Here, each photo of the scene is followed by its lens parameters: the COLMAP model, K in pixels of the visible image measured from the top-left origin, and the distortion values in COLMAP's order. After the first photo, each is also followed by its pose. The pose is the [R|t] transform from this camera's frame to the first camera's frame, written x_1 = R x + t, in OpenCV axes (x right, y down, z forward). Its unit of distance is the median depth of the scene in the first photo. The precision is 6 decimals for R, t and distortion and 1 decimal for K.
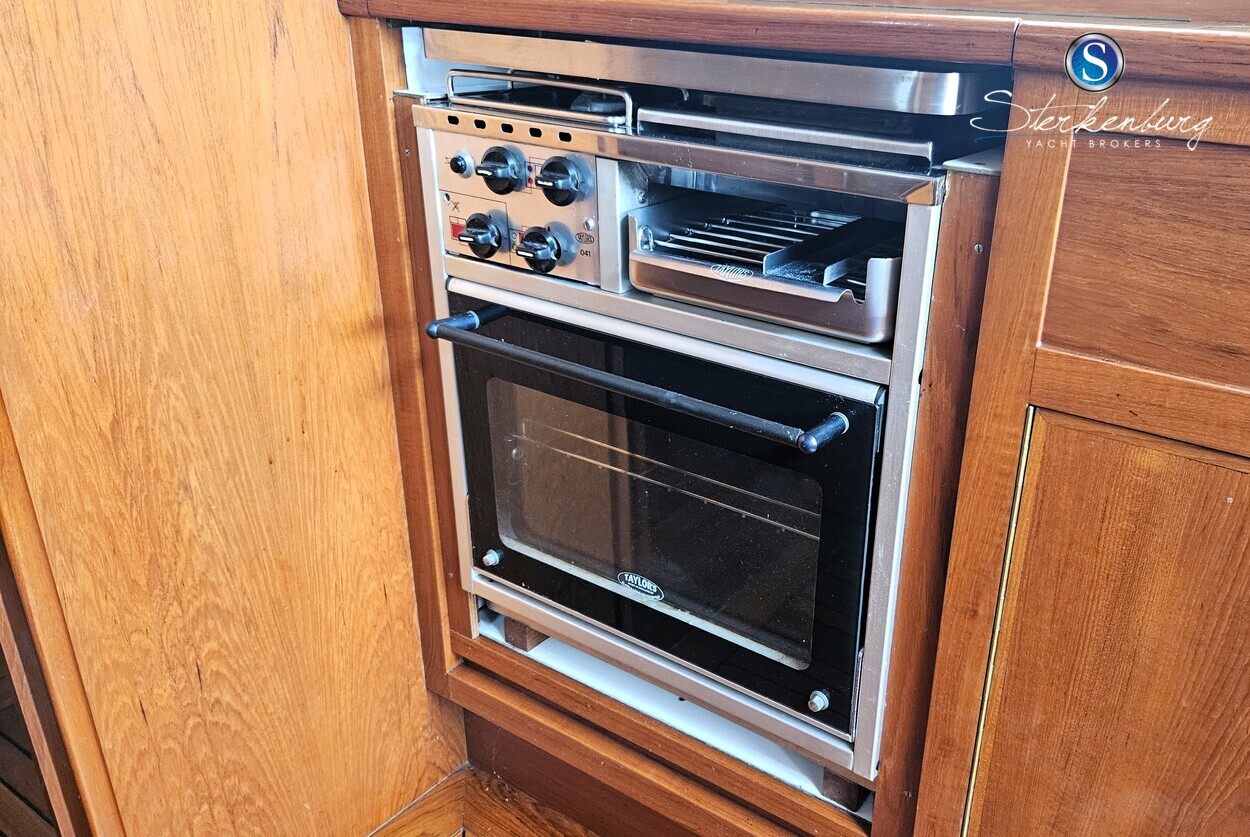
lens RADIAL K [[1032.6, 0, 748.2], [0, 1032.6, 424.2], [0, 0, 1]] dist [0.053811, -0.025707]
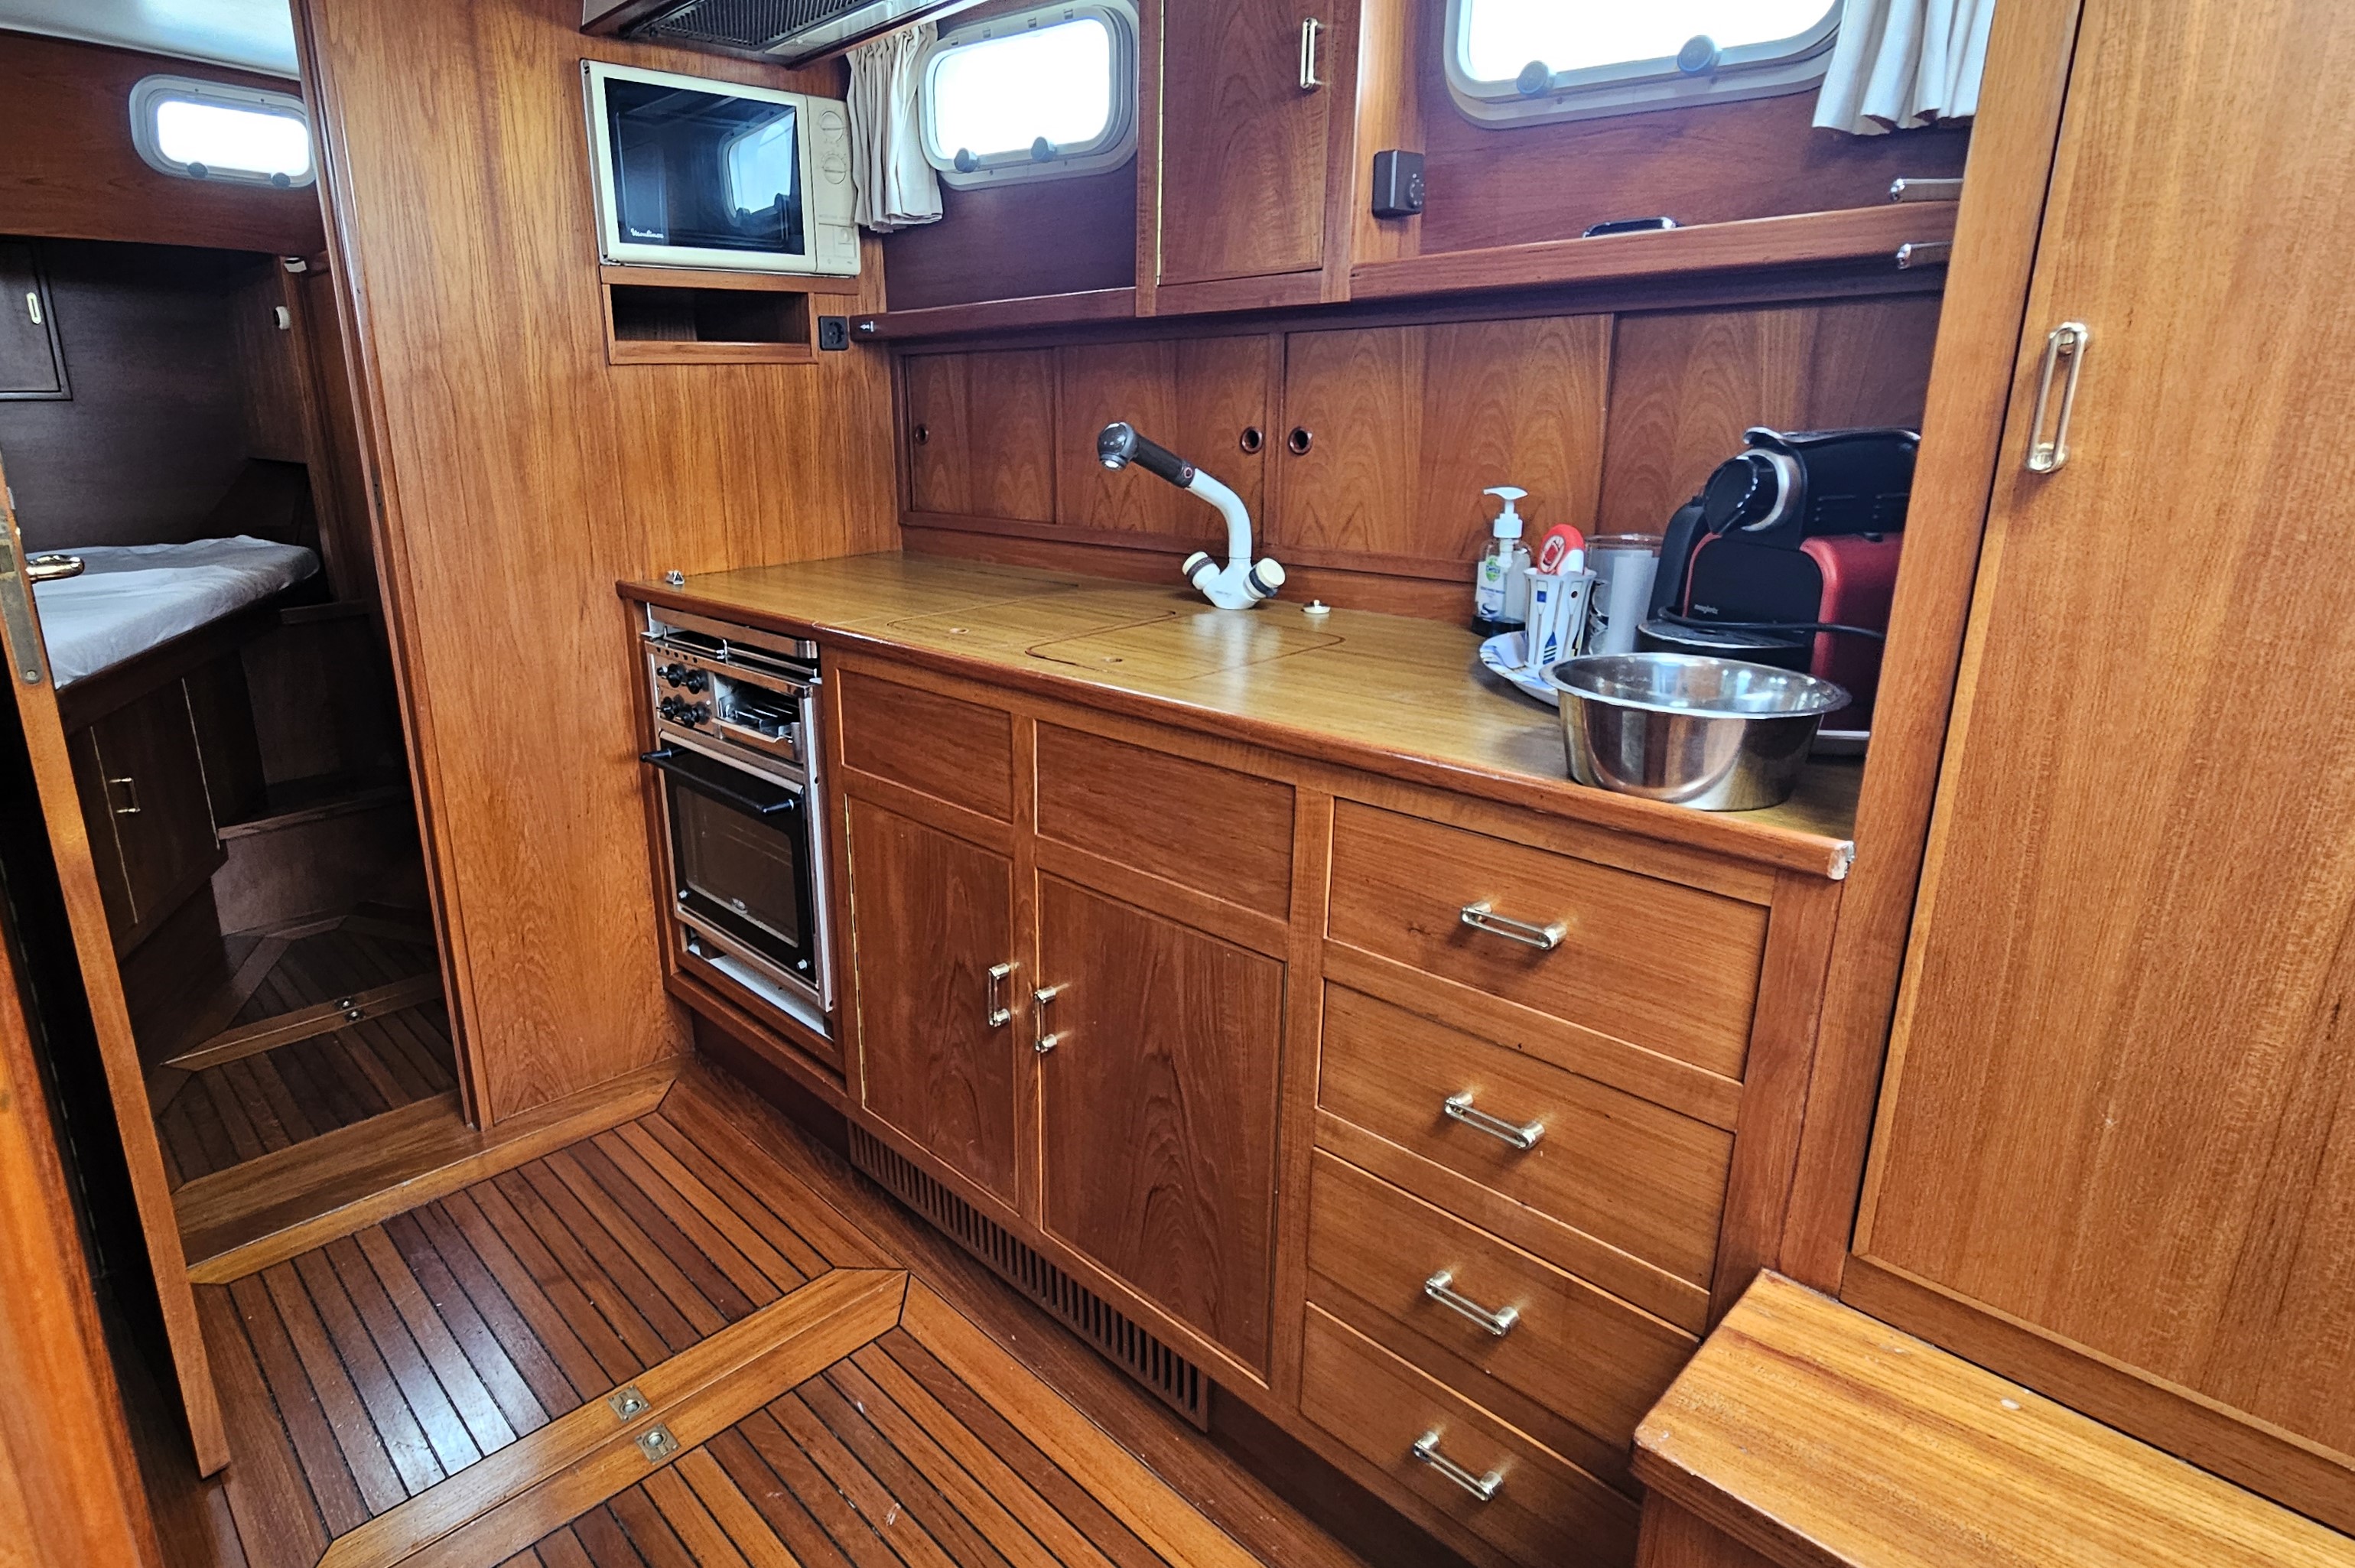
lens RADIAL K [[1269.4, 0, 1006.9], [0, 1269.4, 740.1], [0, 0, 1]] dist [0.000197, -0.001569]
pose [[0.961437, 0.020235, -0.274281, 0.915112], [-0.060504, 0.988419, -0.139163, 0.151073], [0.268288, 0.150392, 0.951527, -0.968170]]
